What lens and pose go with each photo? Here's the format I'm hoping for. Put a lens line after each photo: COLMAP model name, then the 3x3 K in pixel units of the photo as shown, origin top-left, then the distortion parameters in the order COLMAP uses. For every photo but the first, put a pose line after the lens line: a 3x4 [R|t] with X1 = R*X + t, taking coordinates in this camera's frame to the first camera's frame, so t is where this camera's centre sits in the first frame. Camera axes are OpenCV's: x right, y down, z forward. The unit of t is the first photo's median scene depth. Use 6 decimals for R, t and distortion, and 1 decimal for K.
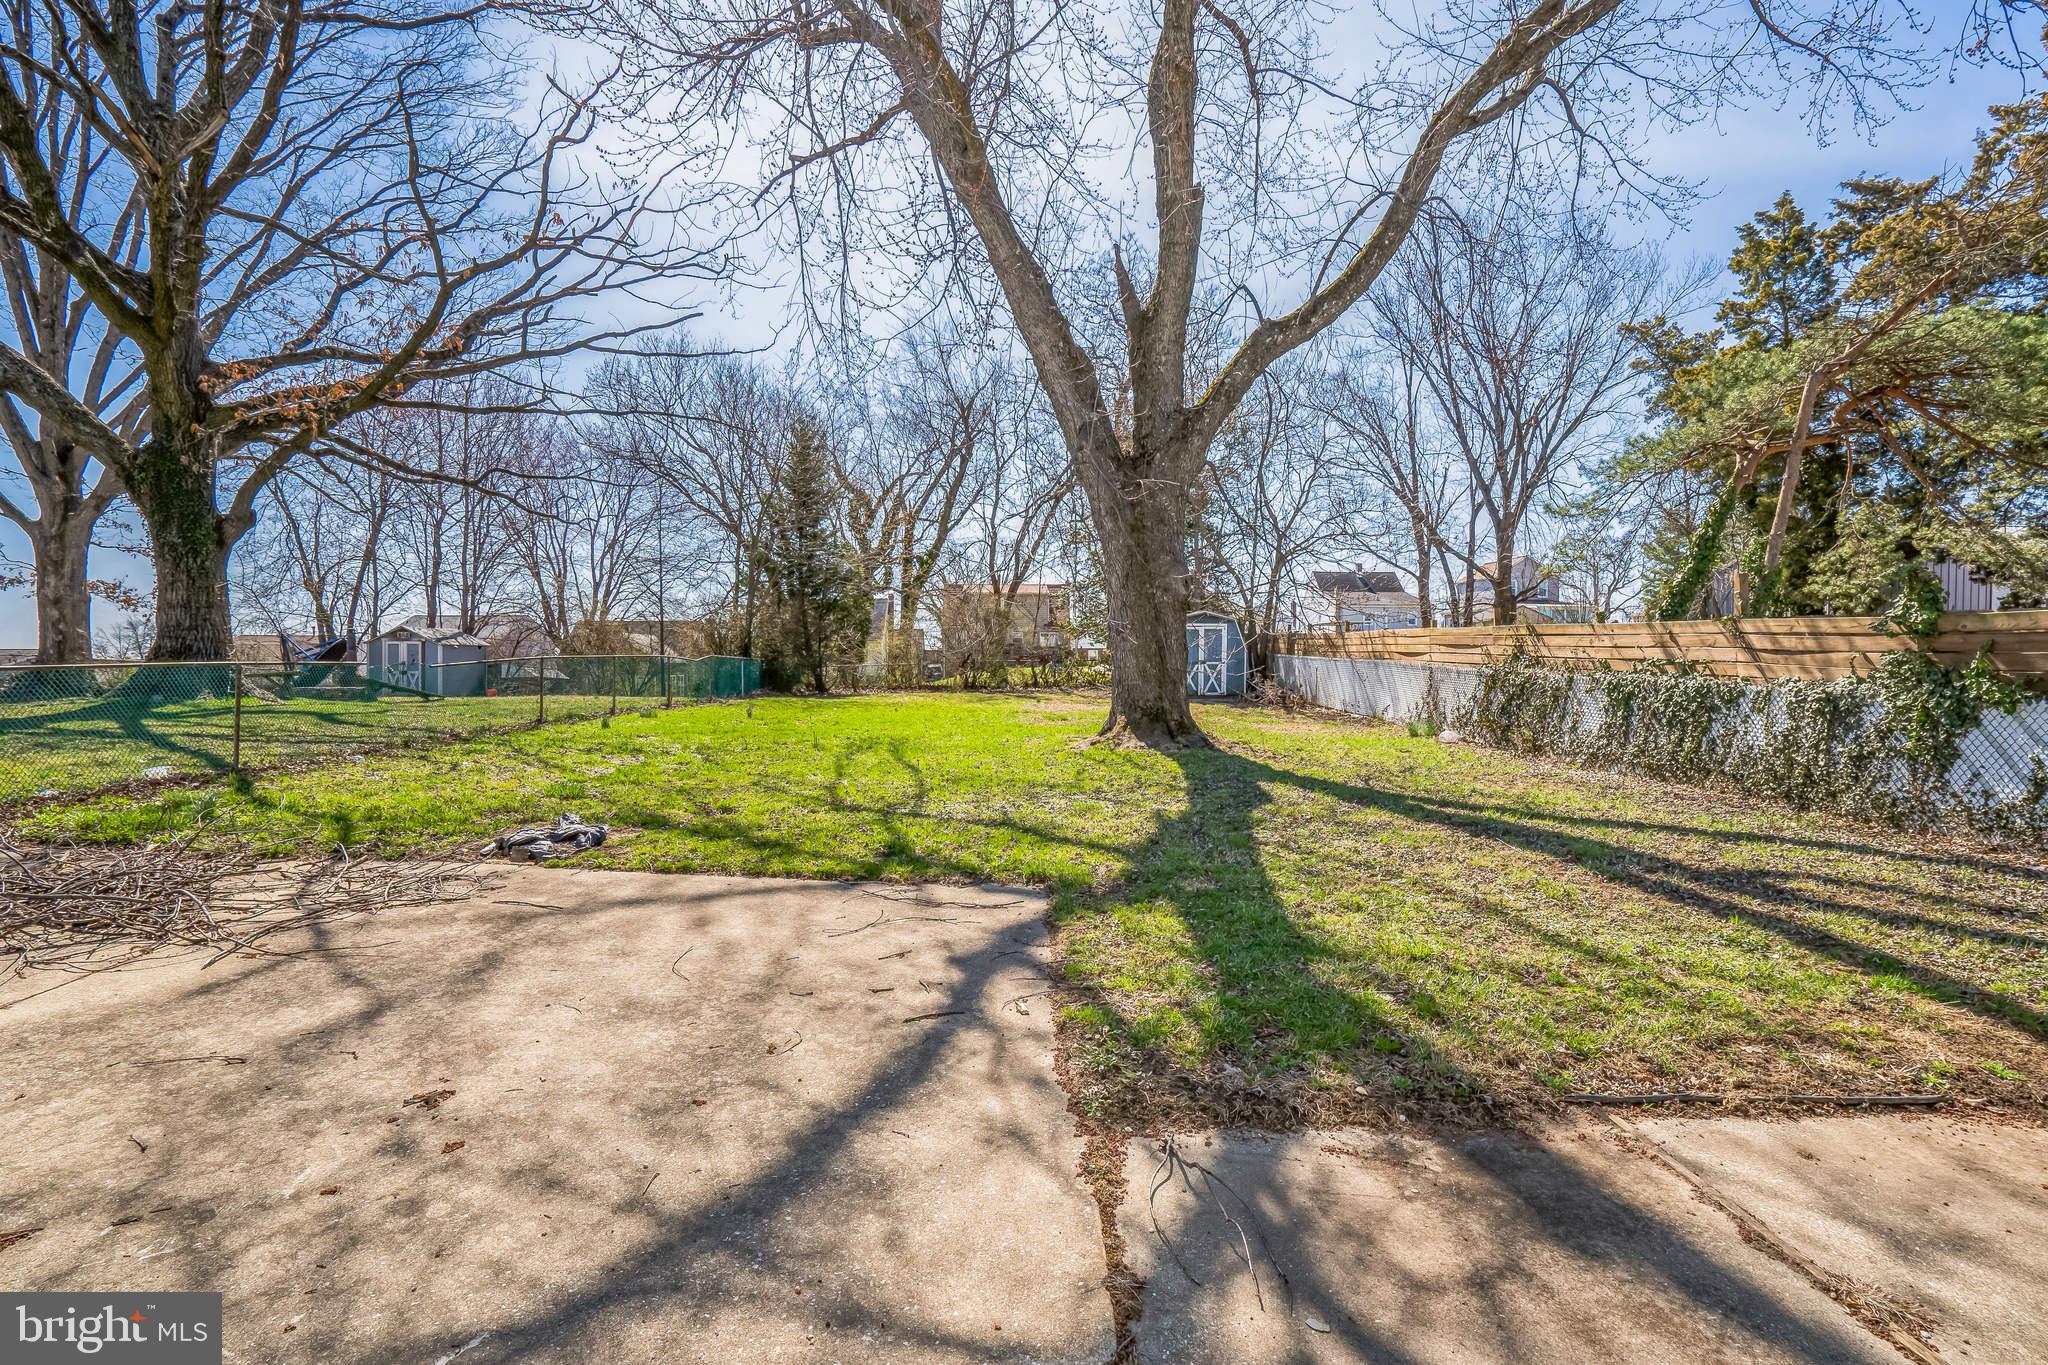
lens RADIAL K [[966.1, 0, 1015.0], [0, 966.1, 684.2], [0, 0, 1]] dist [-0.054168, 0.018960]
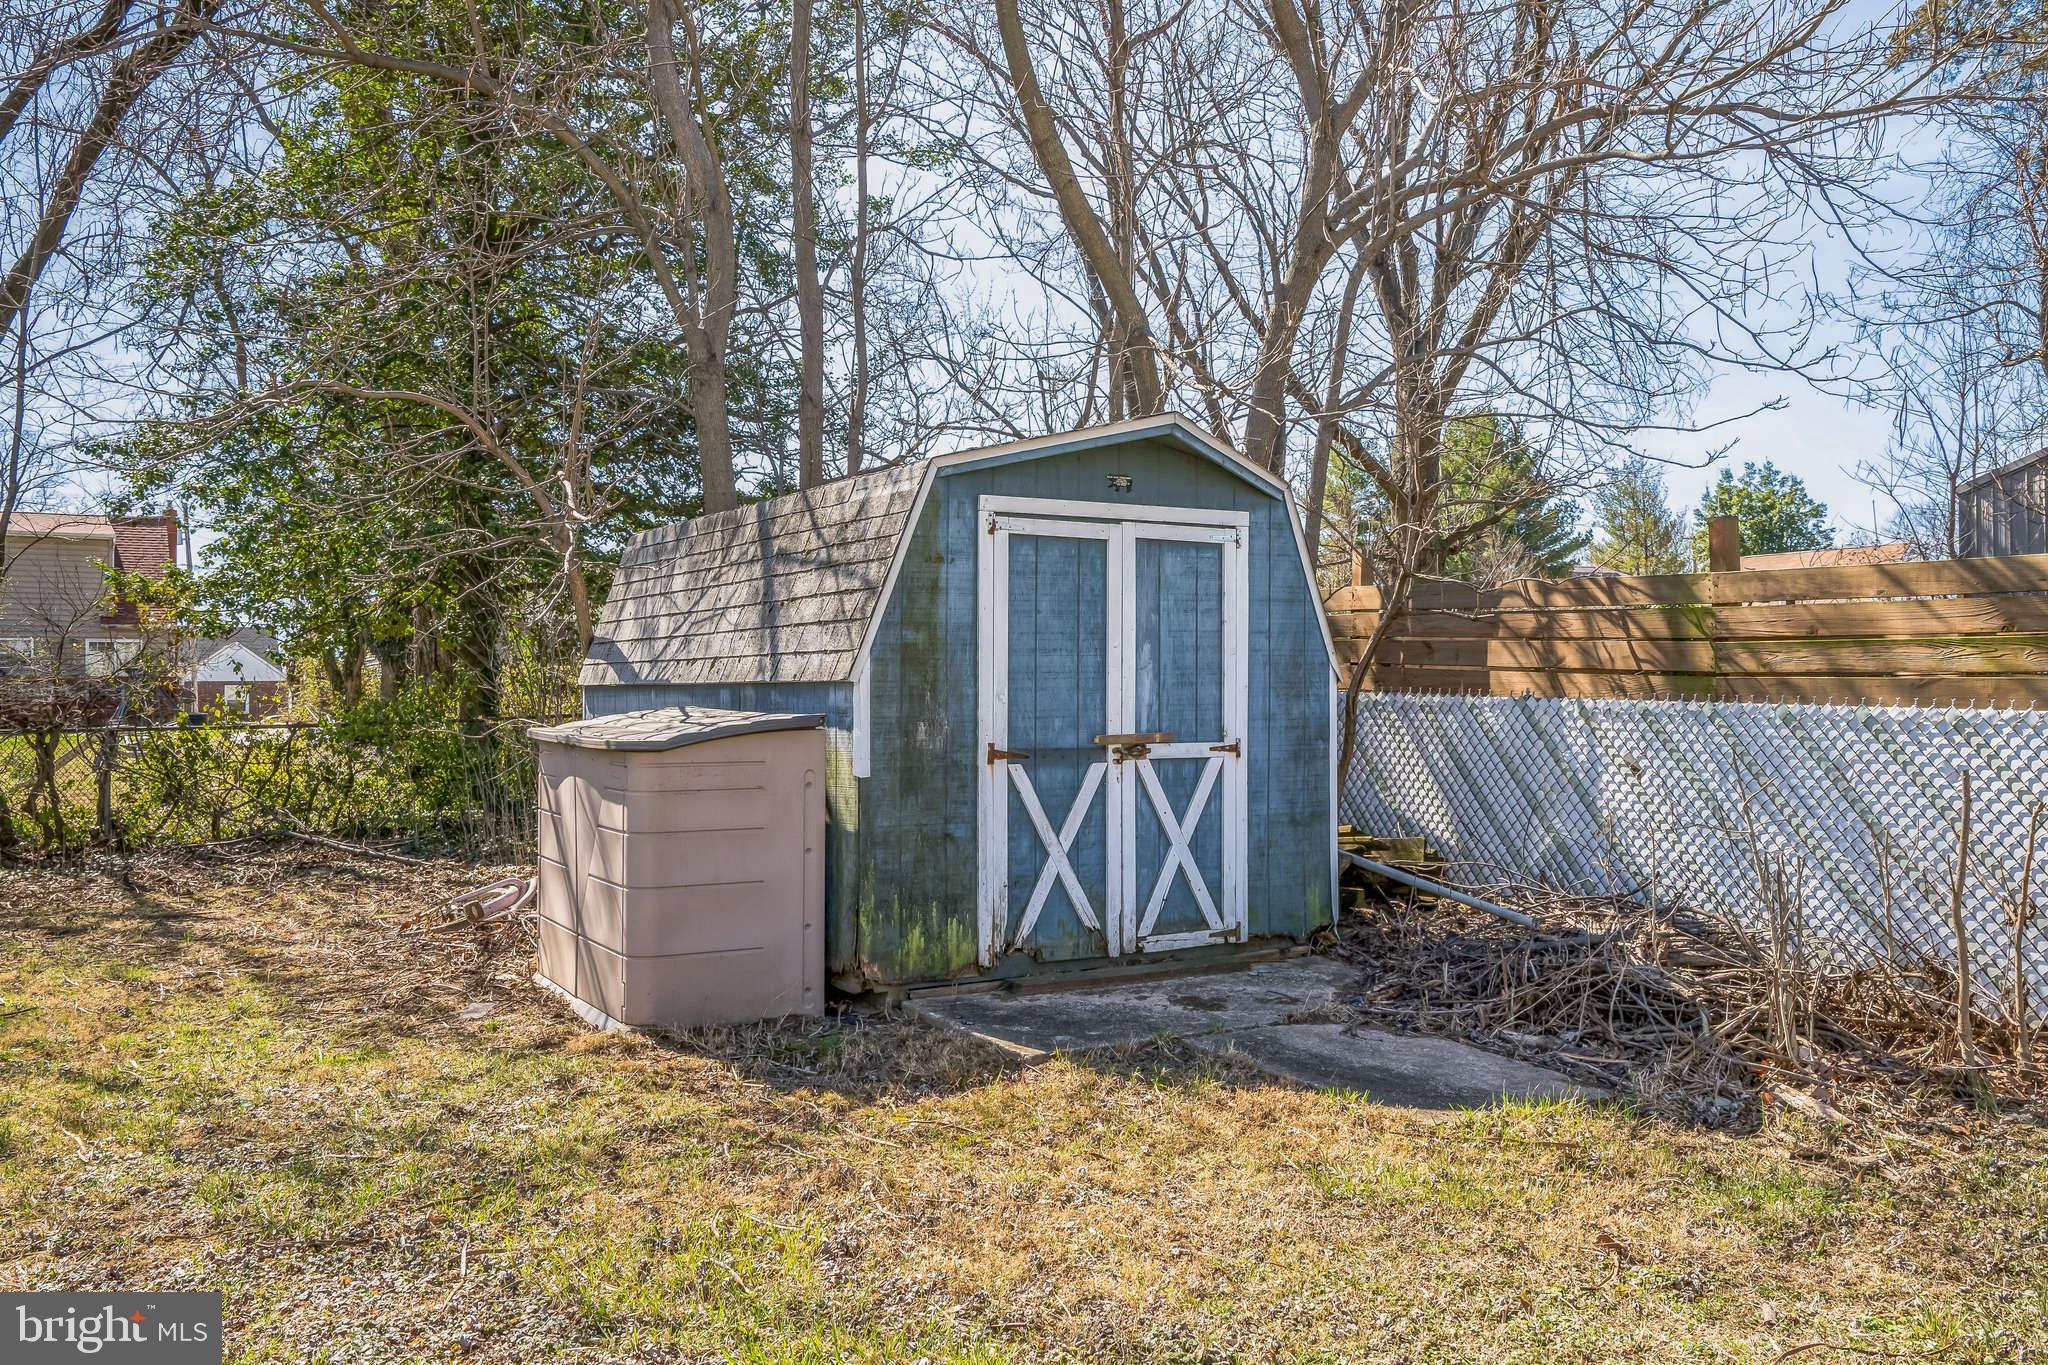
lens RADIAL K [[1643.3, 0, 1024.0], [0, 1643.3, 682.5], [0, 0, 1]] dist [0.001105, 0.000657]
pose [[0.862422, -0.000266, 0.506189, 0.043392], [0.020365, 0.999208, -0.034171, -0.024442], [-0.505779, 0.039778, 0.861745, 0.776438]]
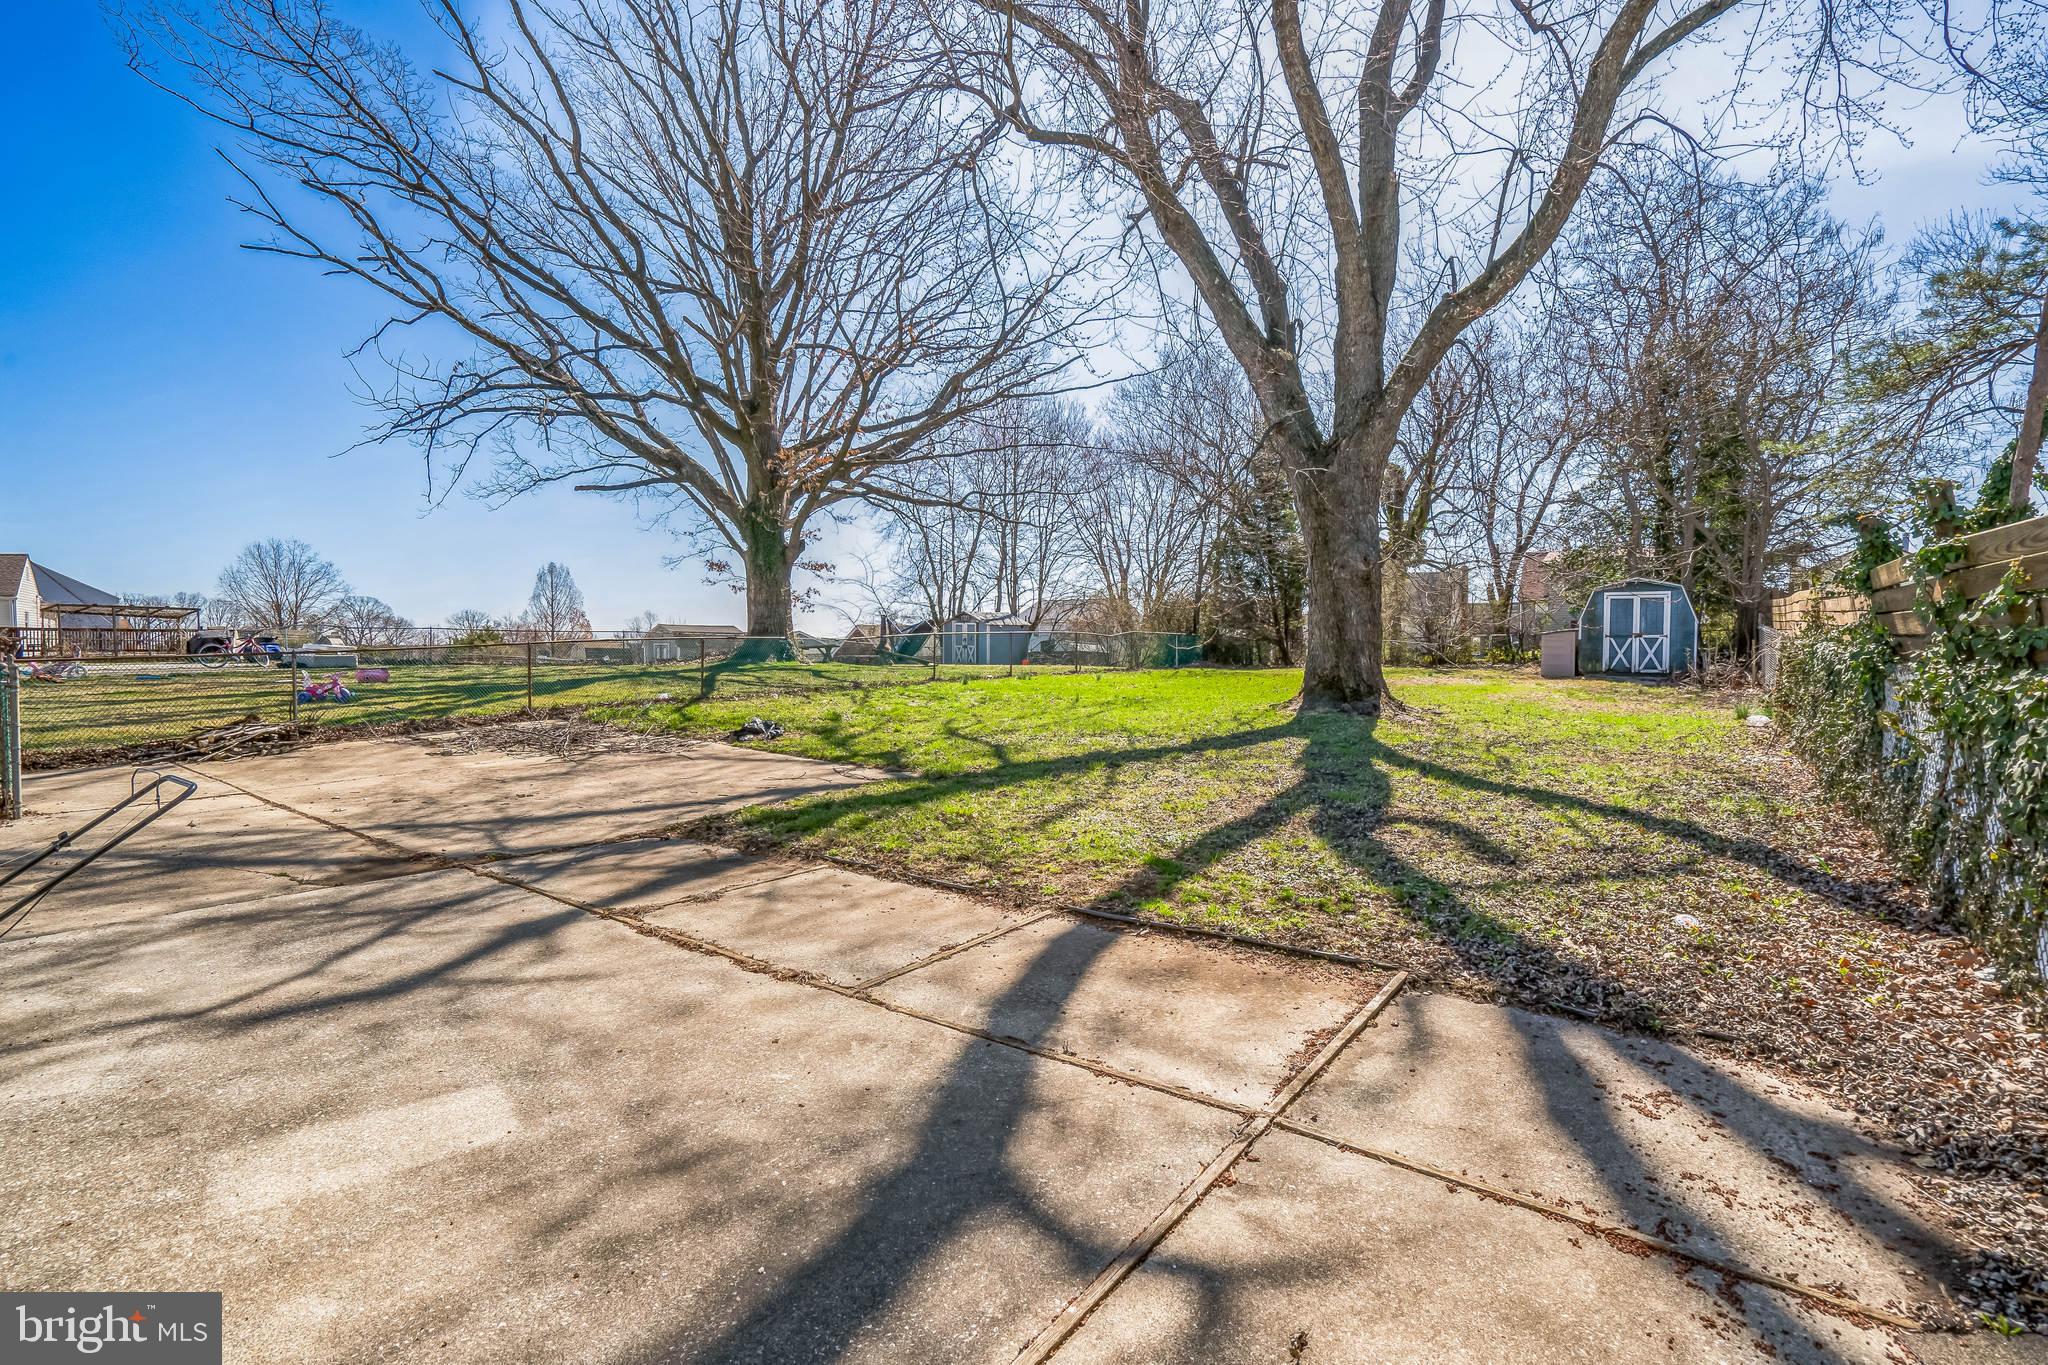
lens RADIAL K [[966.1, 0, 1015.0], [0, 966.1, 684.2], [0, 0, 1]] dist [-0.054168, 0.018960]
pose [[0.803451, 0.023493, -0.594907, 0.253694], [-0.009355, 0.999596, 0.026840, 0.004200], [0.595297, -0.015999, 0.803346, -0.044097]]
